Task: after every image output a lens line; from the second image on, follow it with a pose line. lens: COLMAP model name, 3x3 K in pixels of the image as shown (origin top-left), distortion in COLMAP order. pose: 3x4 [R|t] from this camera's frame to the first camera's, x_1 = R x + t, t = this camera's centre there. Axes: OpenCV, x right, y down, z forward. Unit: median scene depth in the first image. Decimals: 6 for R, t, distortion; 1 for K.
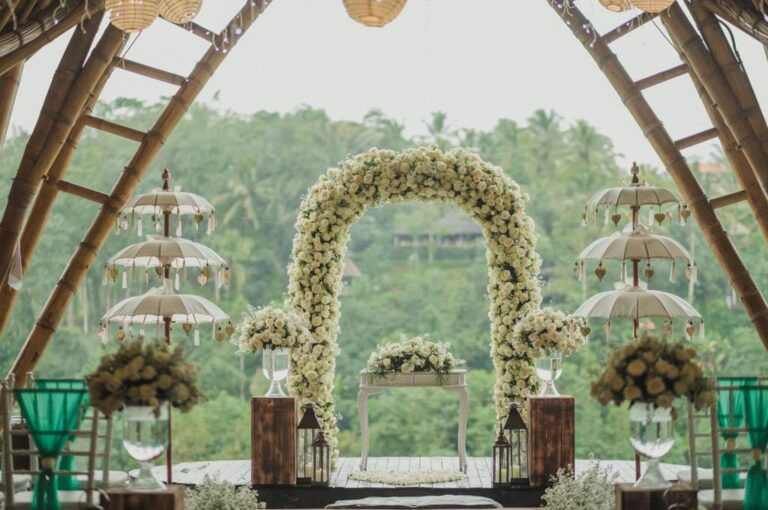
lens RADIAL K [[1957.2, 0, 384.6], [0, 1957.2, 257.4], [0, 0, 1]] dist [0.029423, 0.000000]
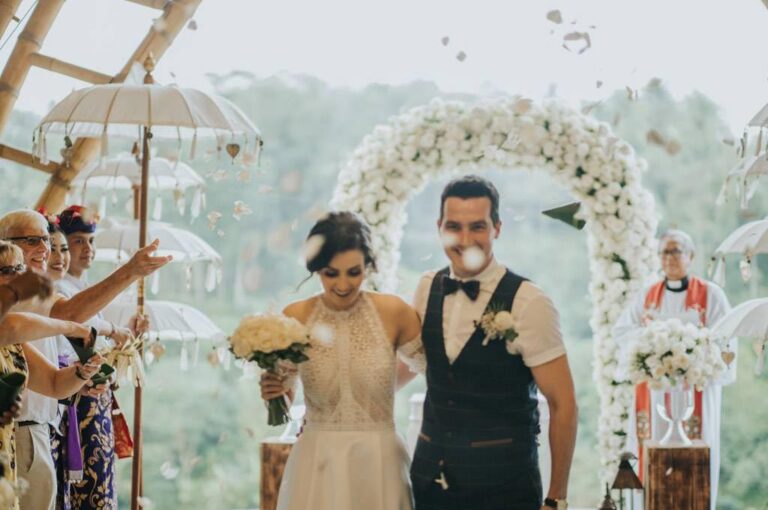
lens RADIAL K [[1957.2, 0, 382.6], [0, 1957.2, 250.6], [0, 0, 1]] dist [0.029423, 0.000000]
pose [[0.998270, 0.000544, -0.058793, 0.017946], [0.000122, 0.999936, 0.011316, -0.006629], [0.058795, -0.011304, 0.998206, 0.257139]]
